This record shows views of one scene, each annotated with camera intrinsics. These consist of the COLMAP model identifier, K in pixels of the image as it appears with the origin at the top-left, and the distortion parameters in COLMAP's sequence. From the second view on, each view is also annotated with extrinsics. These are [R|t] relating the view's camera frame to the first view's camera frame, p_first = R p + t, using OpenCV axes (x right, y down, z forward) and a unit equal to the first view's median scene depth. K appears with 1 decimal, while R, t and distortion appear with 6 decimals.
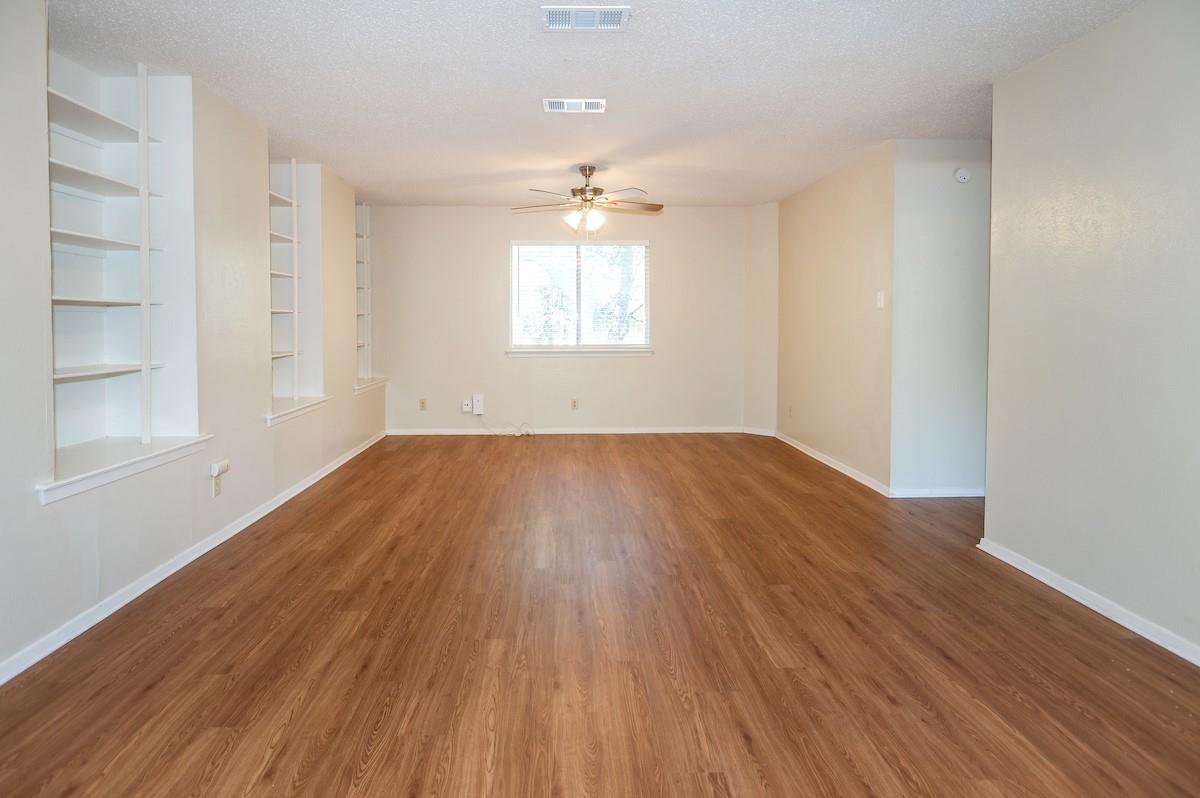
lens RADIAL K [[578.7, 0, 600.7], [0, 578.7, 361.3], [0, 0, 1]] dist [-0.013890, 0.000261]
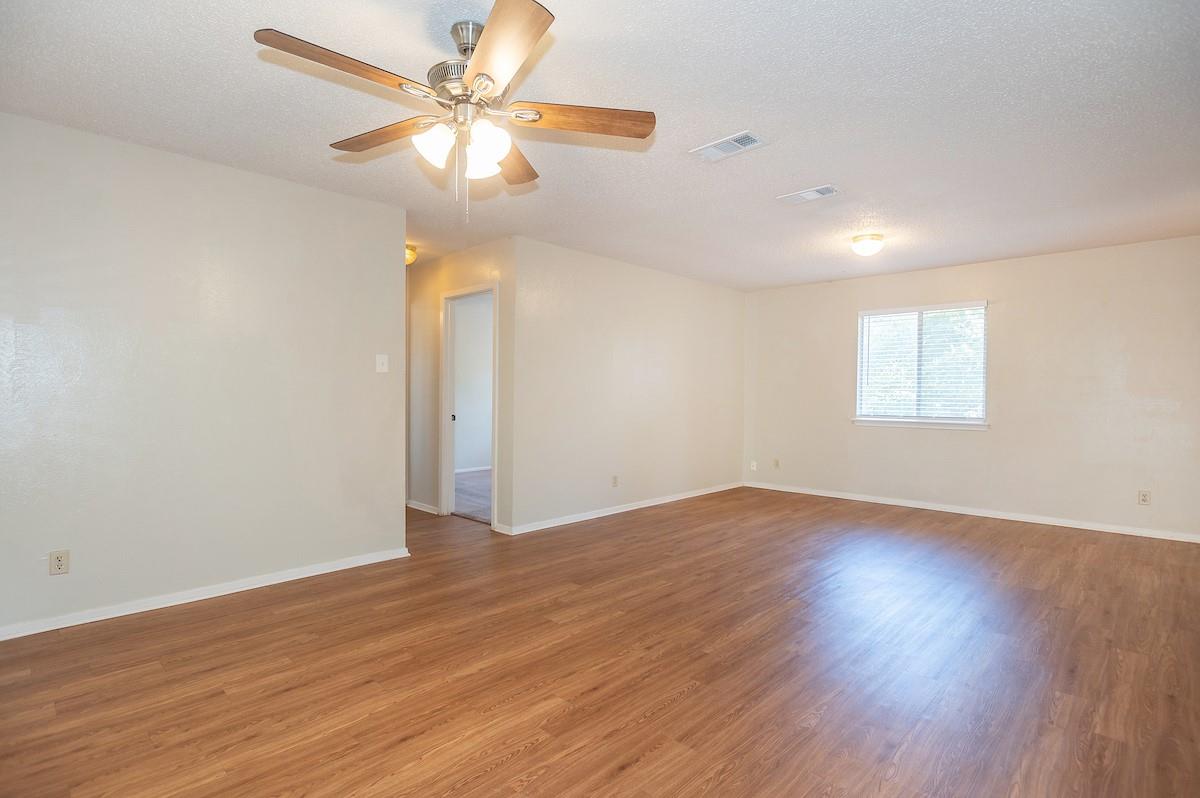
lens RADIAL K [[565.2, 0, 603.4], [0, 565.2, 398.6], [0, 0, 1]] dist [-0.013696, 0.000525]
pose [[-0.654474, -0.016710, 0.755900, -0.714494], [0.043843, 0.997235, 0.060005, -0.125802], [-0.754812, 0.072412, -0.651932, 2.090409]]
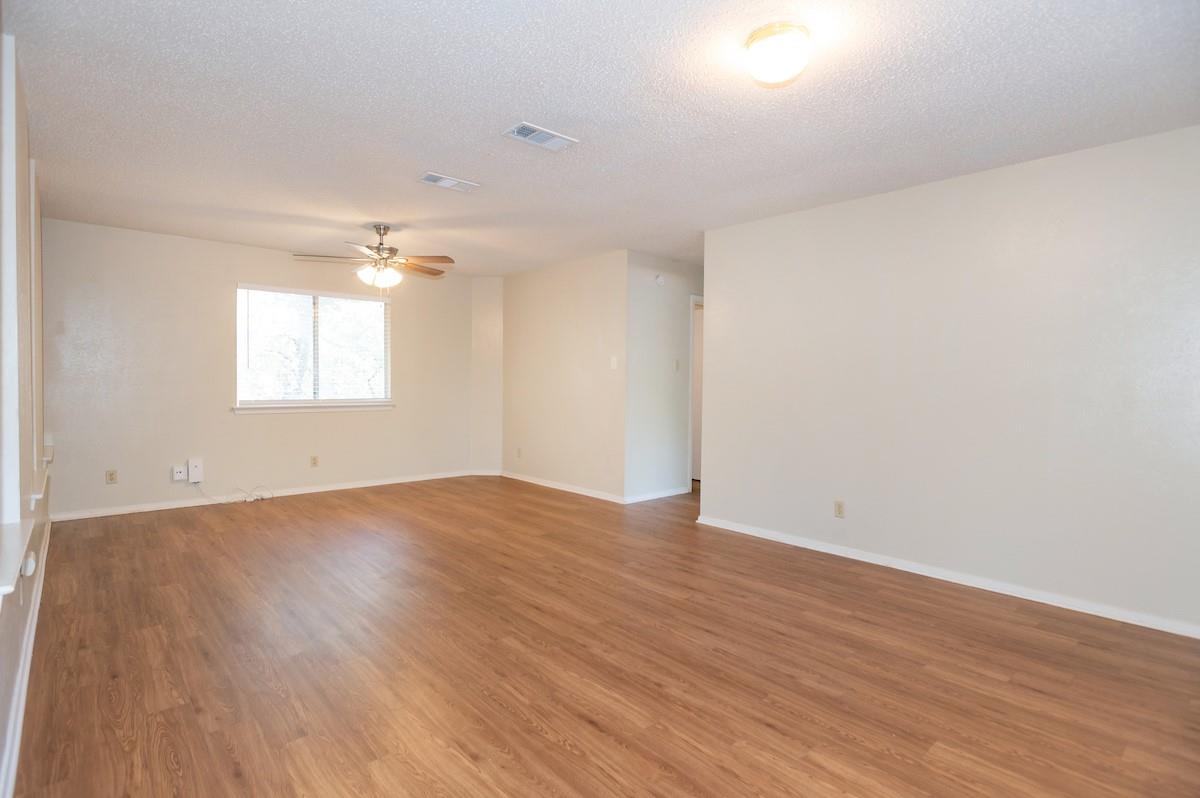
lens RADIAL K [[565.2, 0, 603.4], [0, 565.2, 398.6], [0, 0, 1]] dist [-0.013696, 0.000525]
pose [[0.771439, -0.011991, 0.636190, -0.618105], [0.032457, 0.999262, -0.020523, 0.012105], [-0.635475, 0.036481, 0.771259, -0.043866]]
